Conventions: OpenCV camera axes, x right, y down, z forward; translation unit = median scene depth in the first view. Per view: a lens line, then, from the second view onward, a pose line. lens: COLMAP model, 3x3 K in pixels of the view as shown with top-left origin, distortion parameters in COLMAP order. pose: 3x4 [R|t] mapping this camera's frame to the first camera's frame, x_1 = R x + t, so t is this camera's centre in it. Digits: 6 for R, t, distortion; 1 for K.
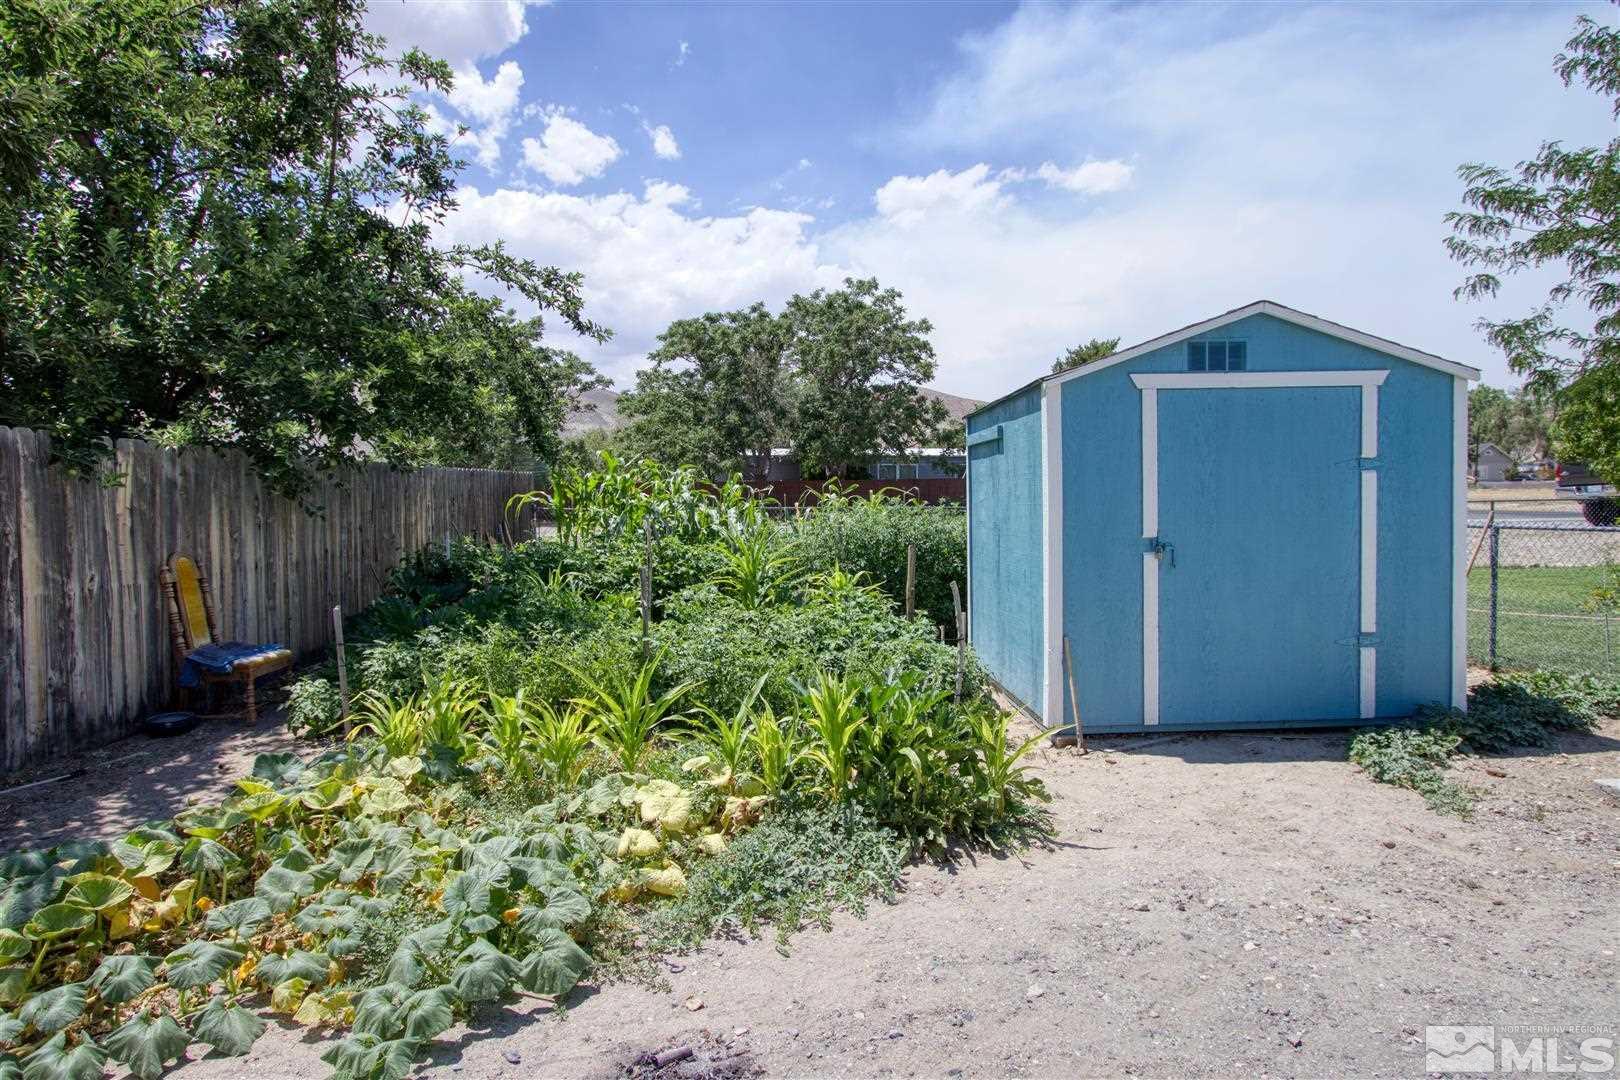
lens RADIAL K [[902.9, 0, 809.9], [0, 902.9, 538.4], [0, 0, 1]] dist [0.000296, 0.000035]
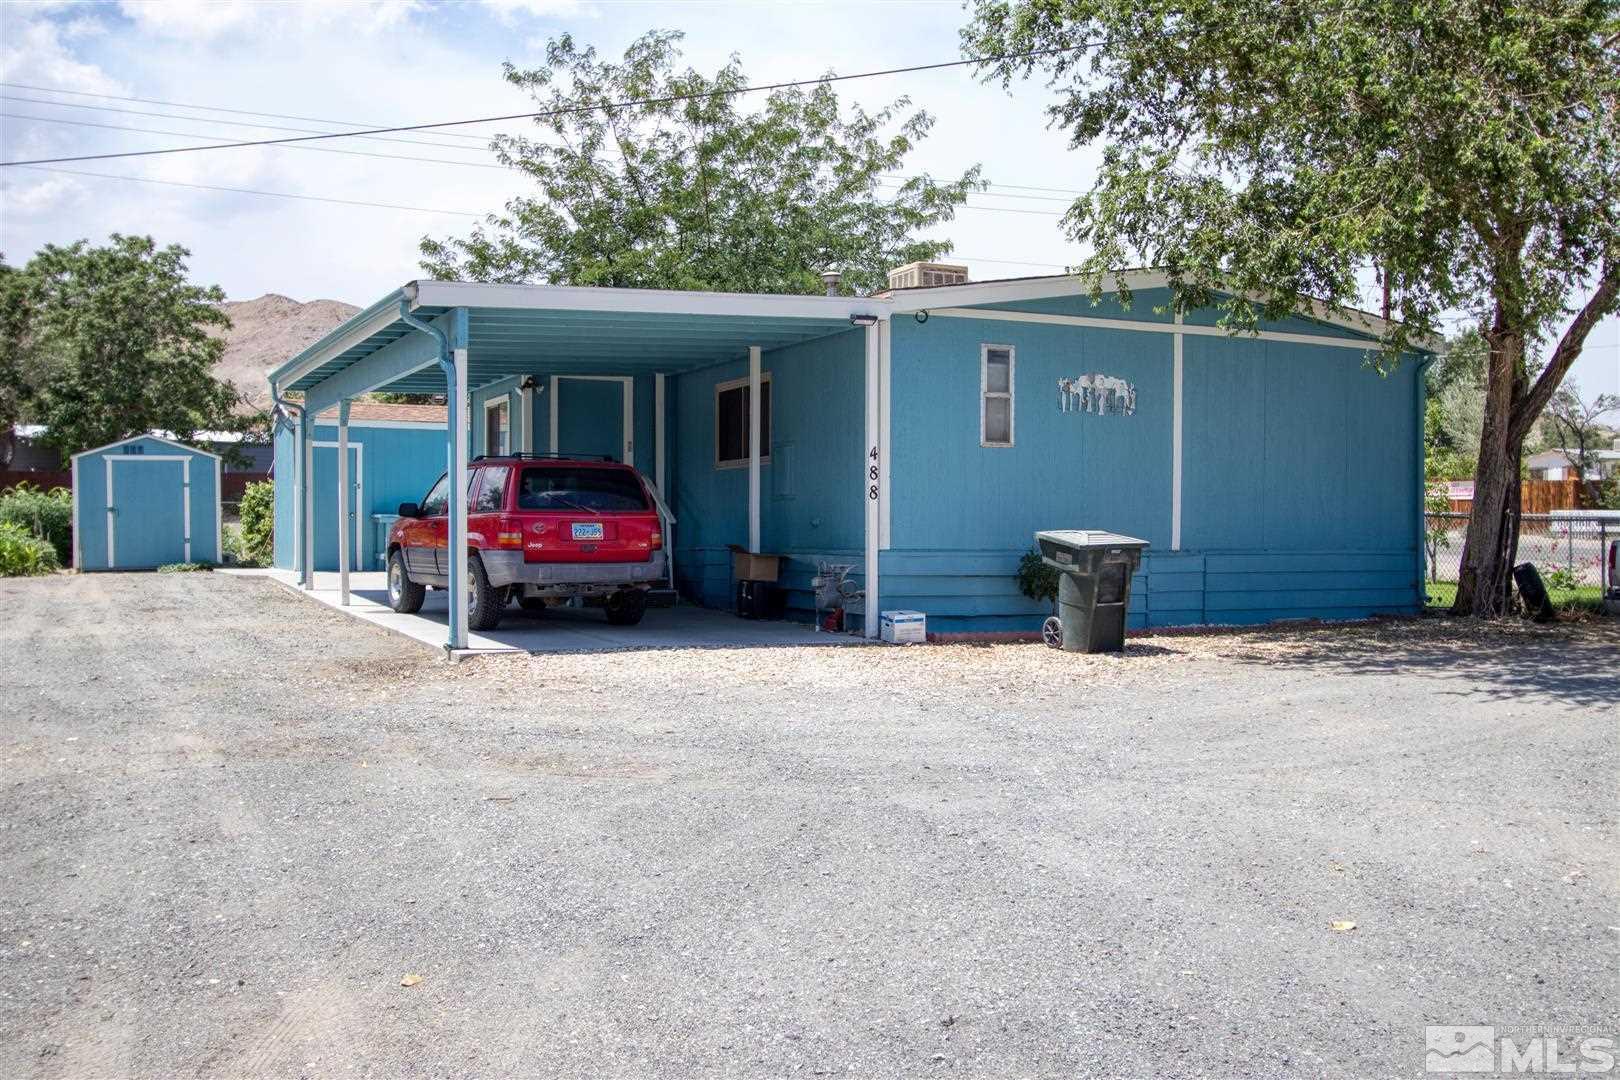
lens RADIAL K [[1640.9, 0, 810.9], [0, 1640.9, 542.6], [0, 0, 1]] dist [0.084186, 0.000000]
pose [[0.928418, 0.001859, 0.371533, 0.067989], [0.003168, 0.999912, -0.012921, 0.028239], [-0.371524, 0.013173, 0.928330, -0.729472]]
